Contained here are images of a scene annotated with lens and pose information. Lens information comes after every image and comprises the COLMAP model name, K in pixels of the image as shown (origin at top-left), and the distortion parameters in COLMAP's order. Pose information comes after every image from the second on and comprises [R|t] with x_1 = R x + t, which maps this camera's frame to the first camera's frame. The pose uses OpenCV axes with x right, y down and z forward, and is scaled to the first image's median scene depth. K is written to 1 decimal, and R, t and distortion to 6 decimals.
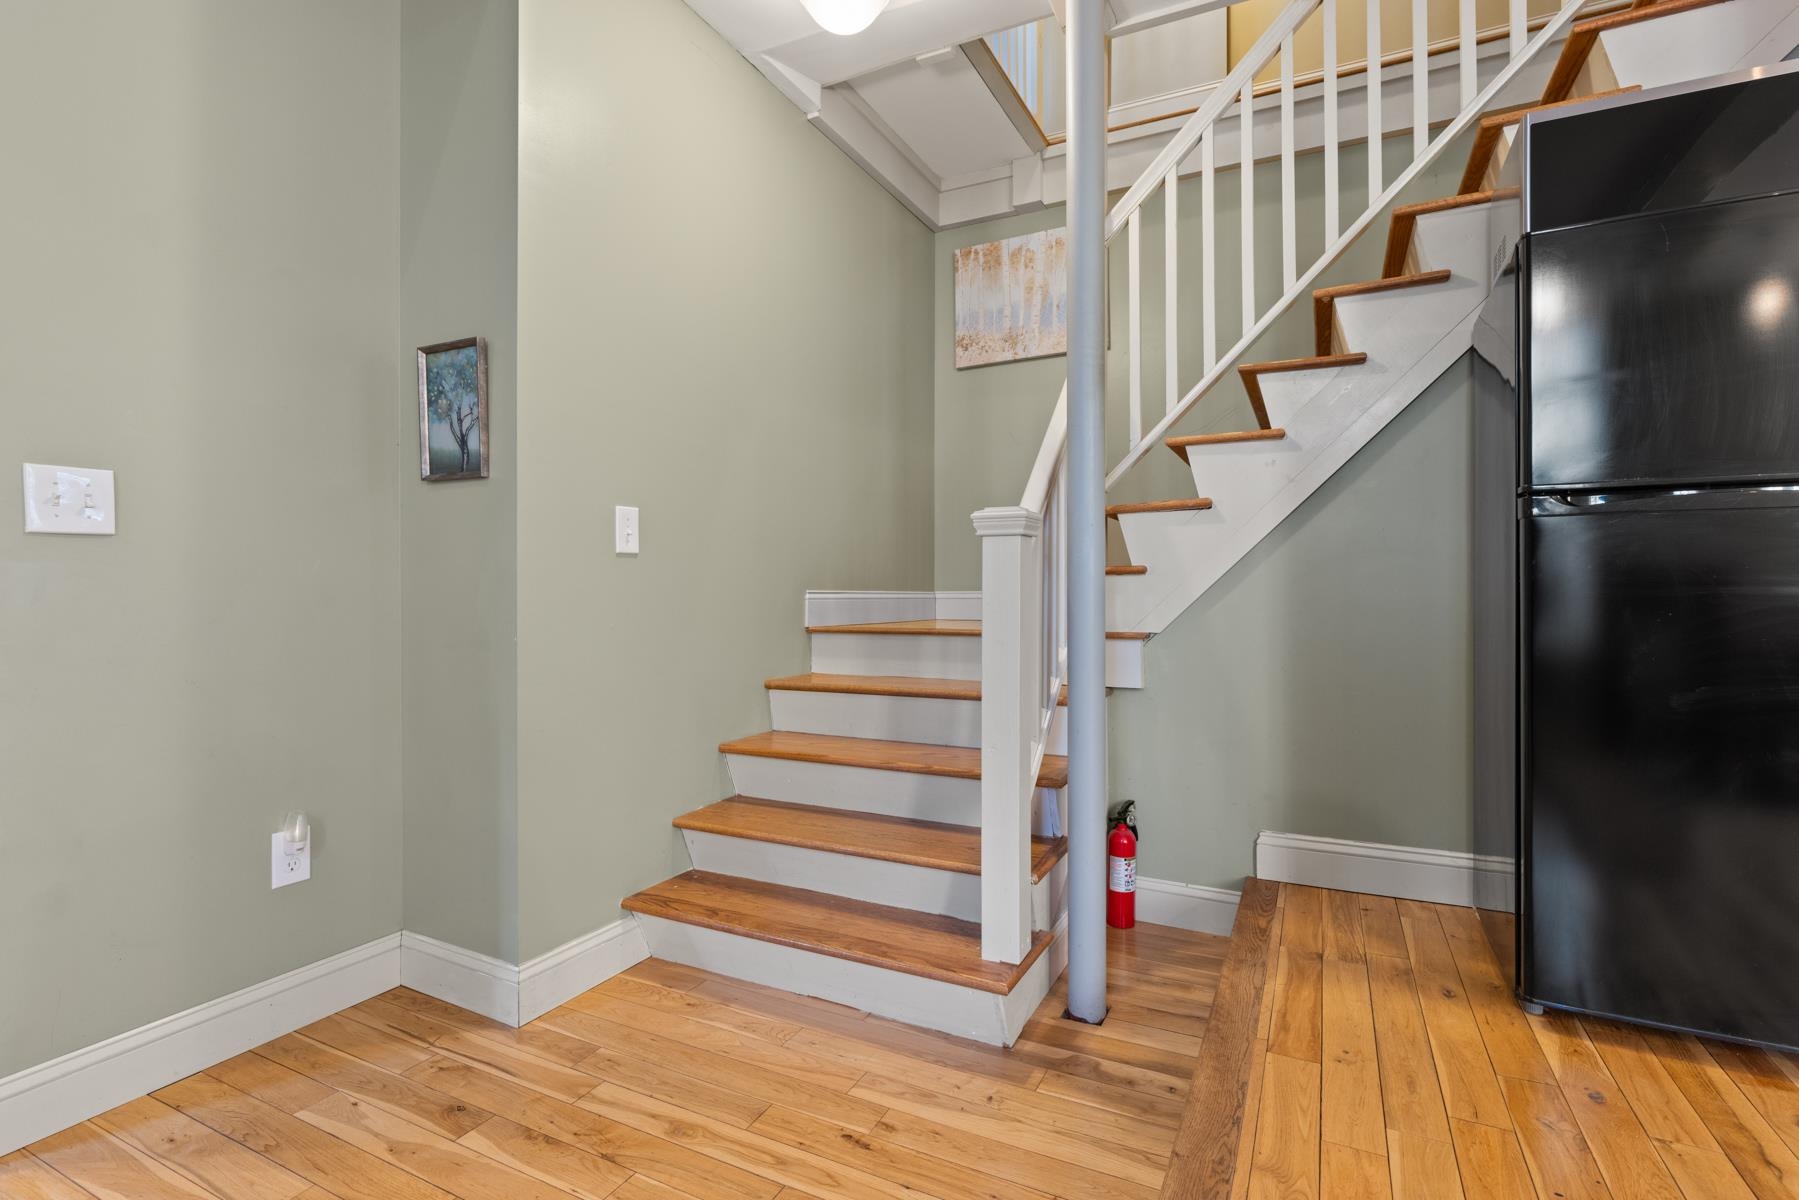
lens RADIAL K [[848.2, 0, 900.8], [0, 848.2, 596.0], [0, 0, 1]] dist [0.001698, 0.000104]
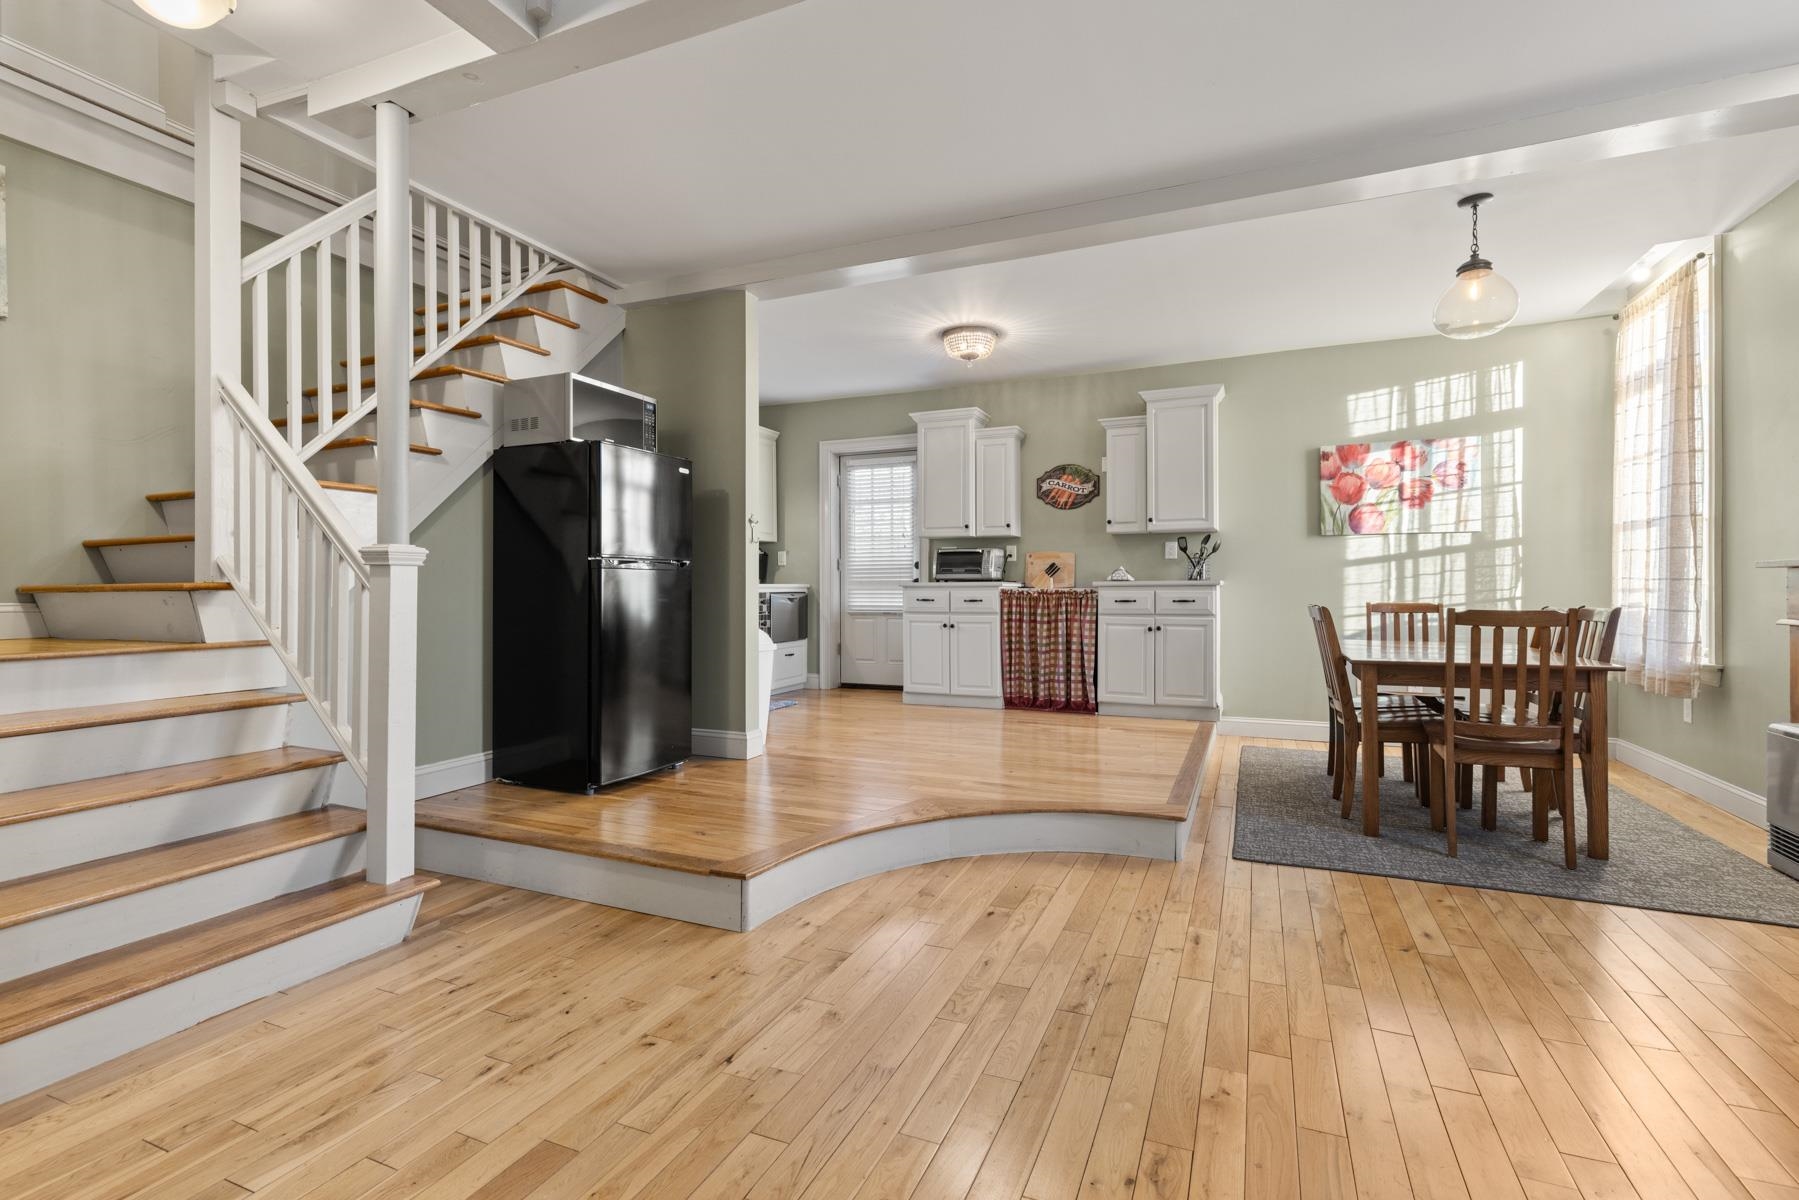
lens RADIAL K [[811.9, 0, 903.7], [0, 811.9, 593.6], [0, 0, 1]] dist [-0.000319, 0.000400]
pose [[-0.051036, -0.003804, 0.998690, -1.247135], [0.004078, 0.999984, 0.004017, -0.033663], [-0.998688, 0.004277, -0.051020, 0.257368]]
